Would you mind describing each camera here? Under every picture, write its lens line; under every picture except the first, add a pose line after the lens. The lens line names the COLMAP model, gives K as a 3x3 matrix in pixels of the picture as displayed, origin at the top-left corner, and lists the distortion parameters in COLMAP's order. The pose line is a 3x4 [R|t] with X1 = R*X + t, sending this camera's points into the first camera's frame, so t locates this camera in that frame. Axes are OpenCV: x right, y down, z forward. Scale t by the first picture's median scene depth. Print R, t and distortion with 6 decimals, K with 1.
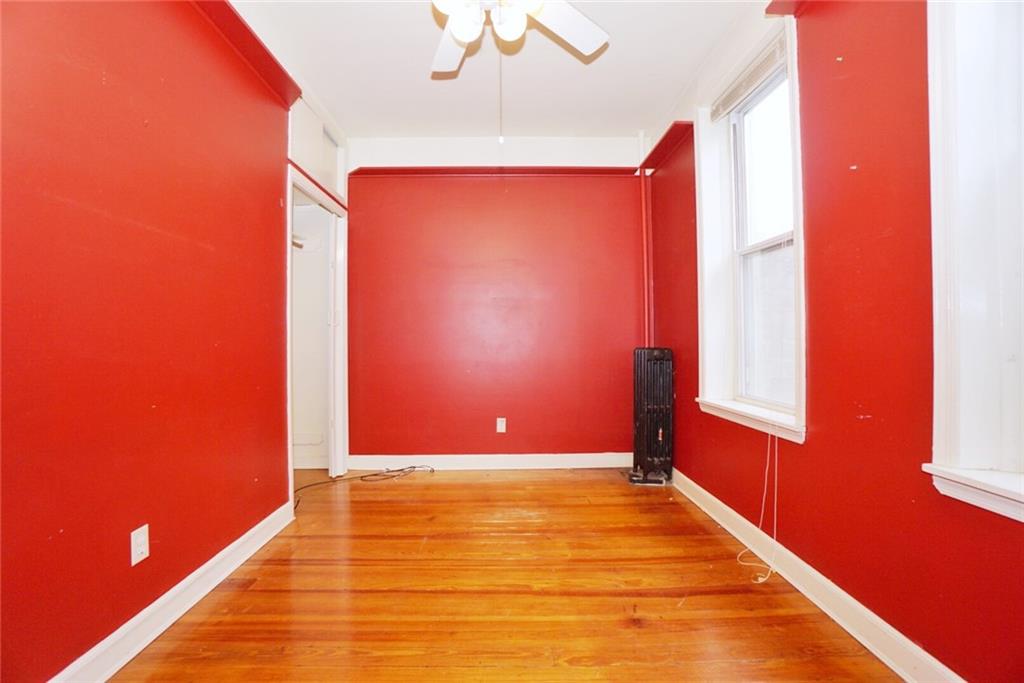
lens RADIAL K [[450.4, 0, 505.8], [0, 450.4, 337.7], [0, 0, 1]] dist [-0.065751, 0.025009]
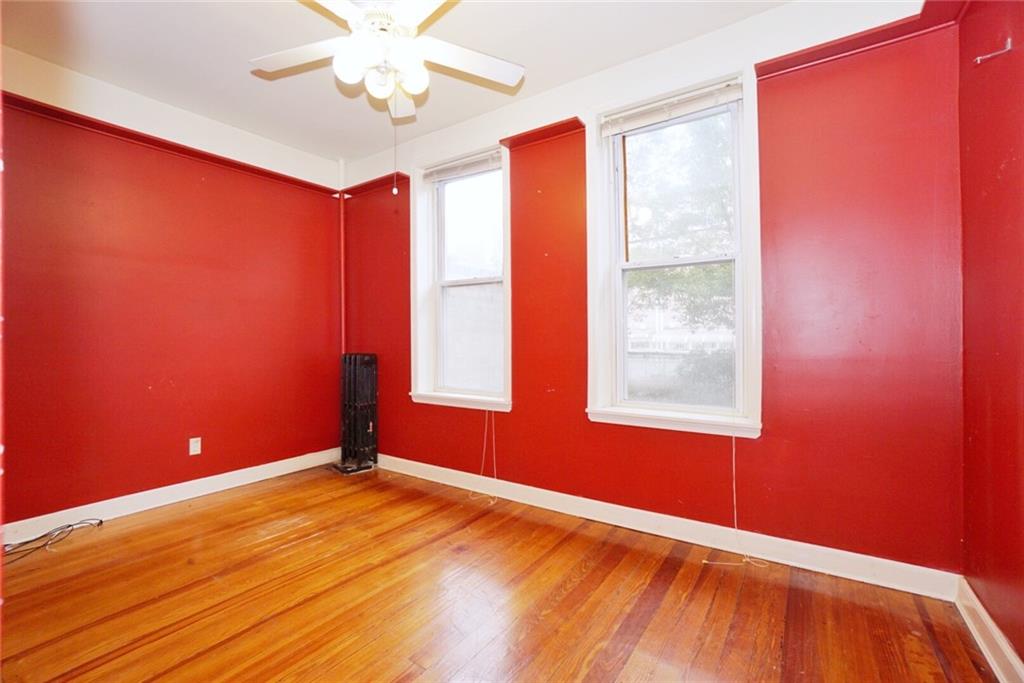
lens RADIAL K [[450.4, 0, 505.8], [0, 450.4, 337.7], [0, 0, 1]] dist [-0.065751, 0.025009]
pose [[0.580931, 0.000386, 0.813952, -0.500440], [-0.003222, 0.999993, 0.001825, -0.027799], [-0.813946, -0.003683, 0.580929, 0.024310]]
